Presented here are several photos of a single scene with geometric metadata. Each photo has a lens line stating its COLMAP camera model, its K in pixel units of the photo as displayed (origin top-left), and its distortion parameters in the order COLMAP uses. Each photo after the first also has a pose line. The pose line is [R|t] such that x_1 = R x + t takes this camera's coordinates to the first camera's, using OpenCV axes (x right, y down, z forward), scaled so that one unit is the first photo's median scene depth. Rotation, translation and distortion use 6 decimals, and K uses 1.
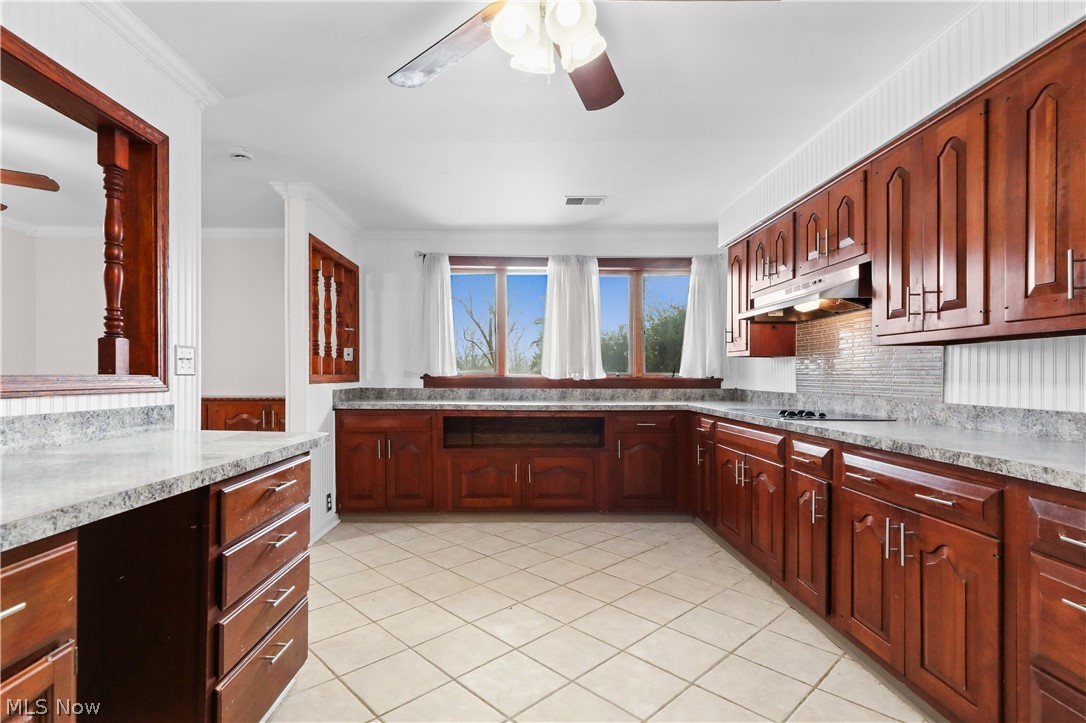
lens RADIAL K [[522.4, 0, 514.3], [0, 522.4, 377.4], [0, 0, 1]] dist [0.003878, 0.000284]
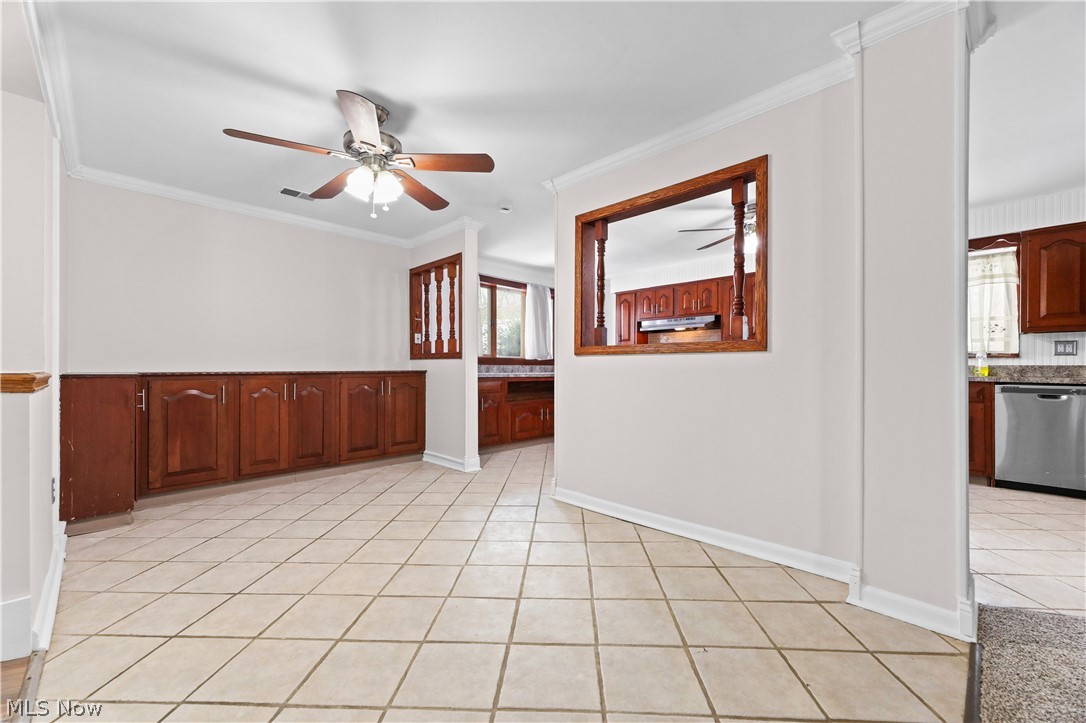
lens RADIAL K [[446.7, 0, 542.7], [0, 446.7, 366.8], [0, 0, 1]] dist [0.009916, -0.000119]
pose [[0.706366, -0.001158, 0.707845, -1.941225], [0.004299, 0.999987, -0.002654, 0.067468], [-0.707833, 0.004918, 0.706362, -0.013100]]
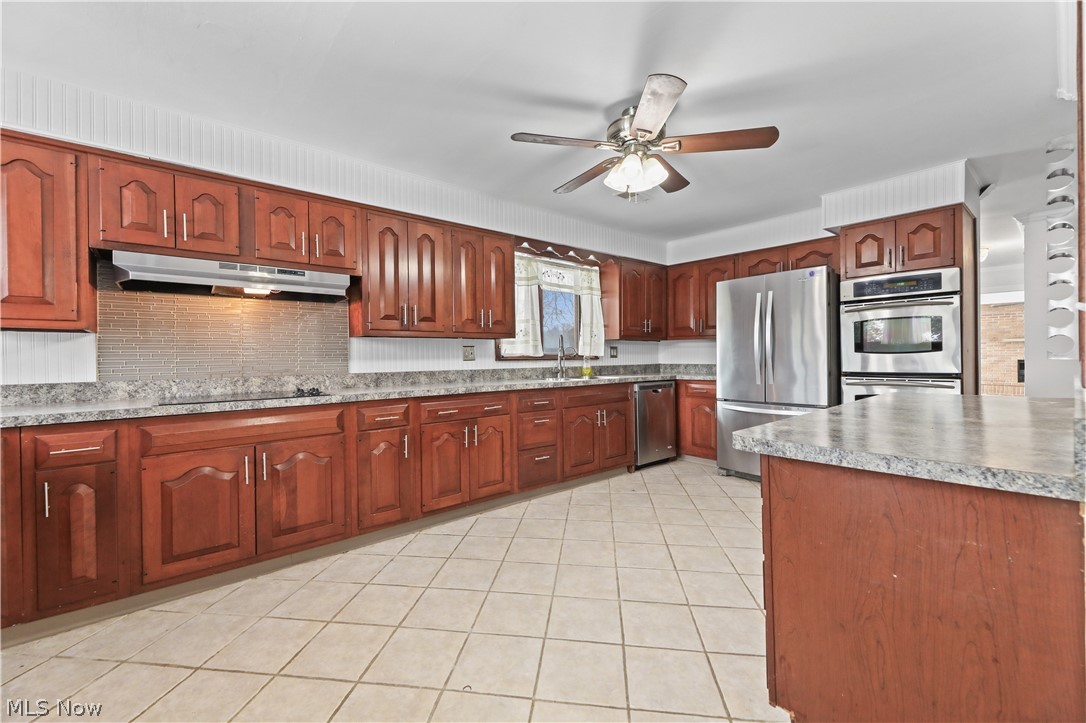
lens RADIAL K [[449.4, 0, 547.2], [0, 449.4, 356.3], [0, 0, 1]] dist [0.001829, 0.000089]
pose [[-0.658776, 0.002939, 0.752333, -0.680302], [0.012892, 0.999890, 0.007382, -0.006229], [-0.752229, 0.014562, -0.658741, 1.668238]]
